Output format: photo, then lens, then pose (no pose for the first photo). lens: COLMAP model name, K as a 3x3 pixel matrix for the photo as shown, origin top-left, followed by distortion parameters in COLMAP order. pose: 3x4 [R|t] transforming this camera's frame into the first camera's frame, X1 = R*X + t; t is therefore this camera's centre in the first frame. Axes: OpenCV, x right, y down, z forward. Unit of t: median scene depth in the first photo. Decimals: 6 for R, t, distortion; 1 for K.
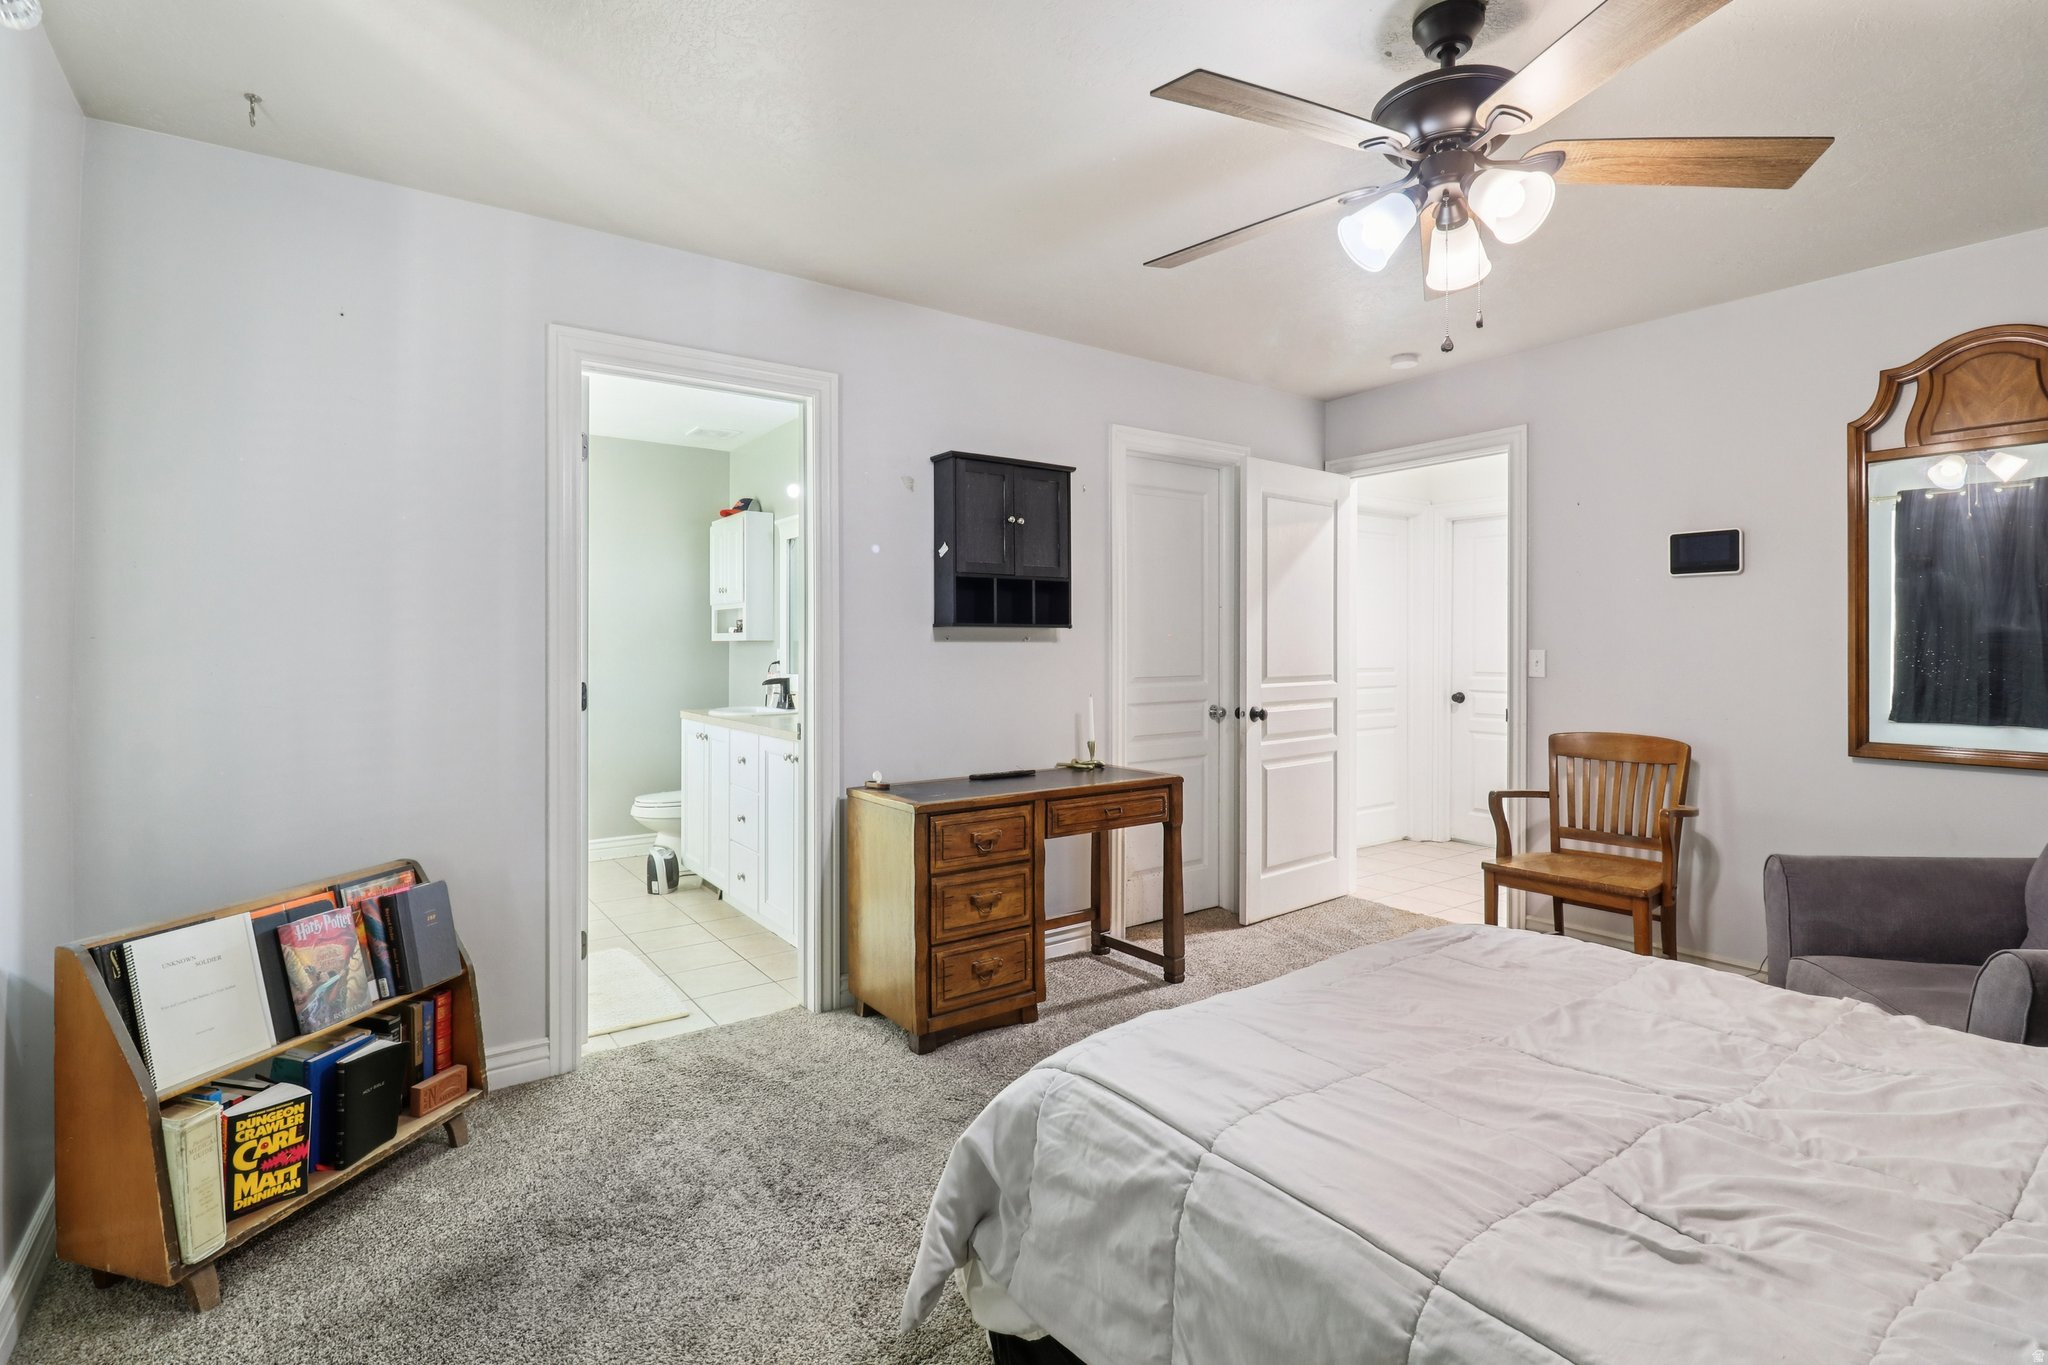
lens RADIAL K [[967.9, 0, 1030.1], [0, 967.9, 666.0], [0, 0, 1]] dist [0.006071, -0.009124]
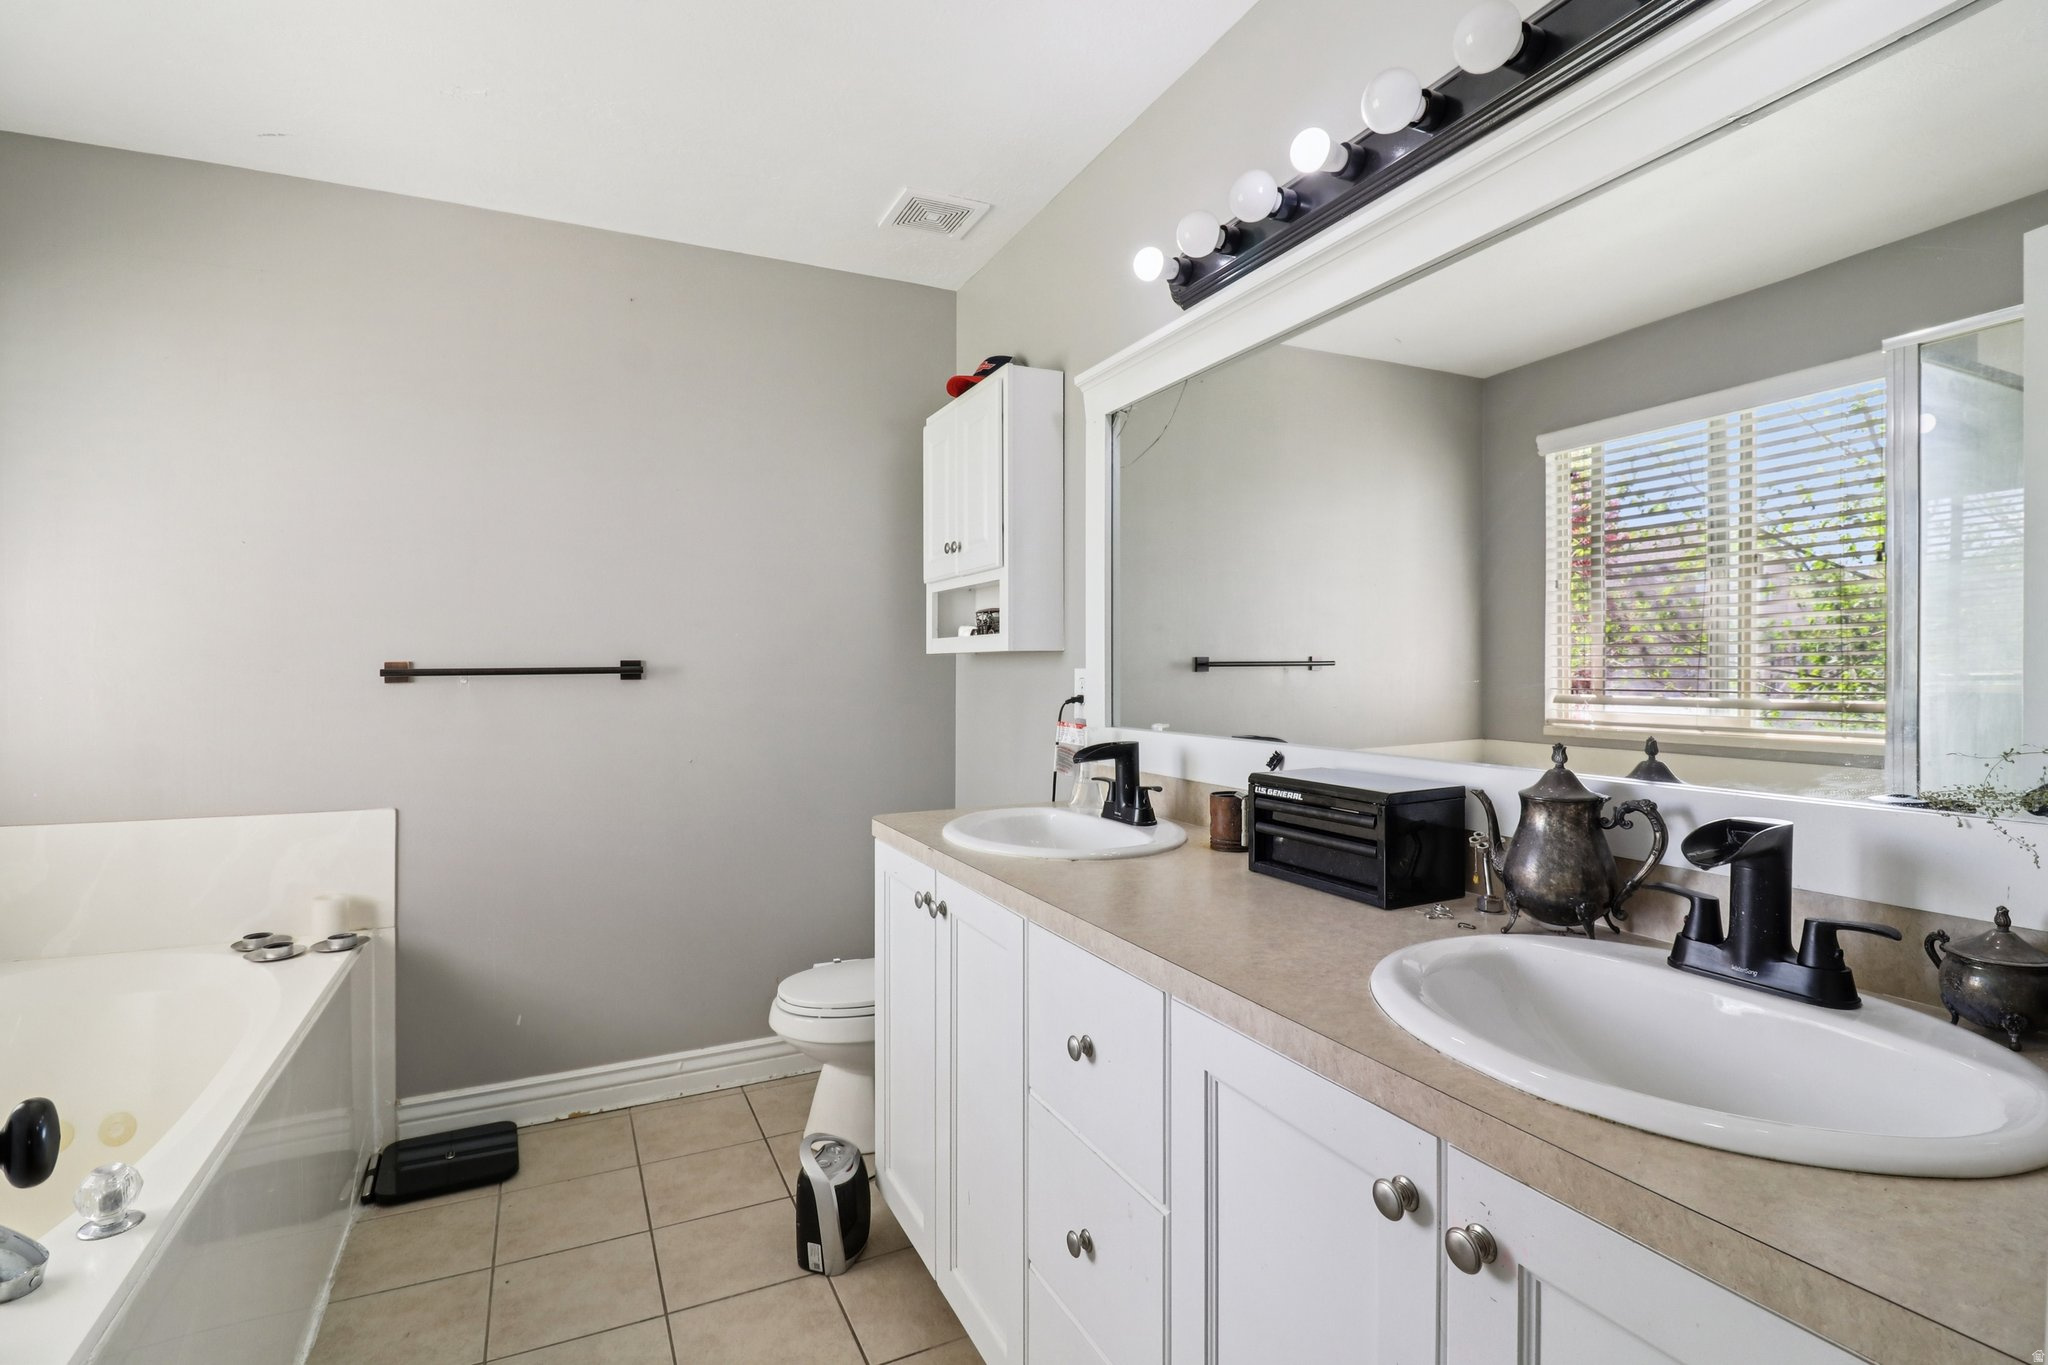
lens RADIAL K [[967.9, 0, 1021.7], [0, 967.9, 681.8], [0, 0, 1]] dist [0.006071, -0.009124]
pose [[0.983266, -0.003959, -0.182133, -0.206163], [0.004107, 0.999991, 0.000435, -0.012065], [0.182130, -0.001176, 0.983274, 0.560159]]
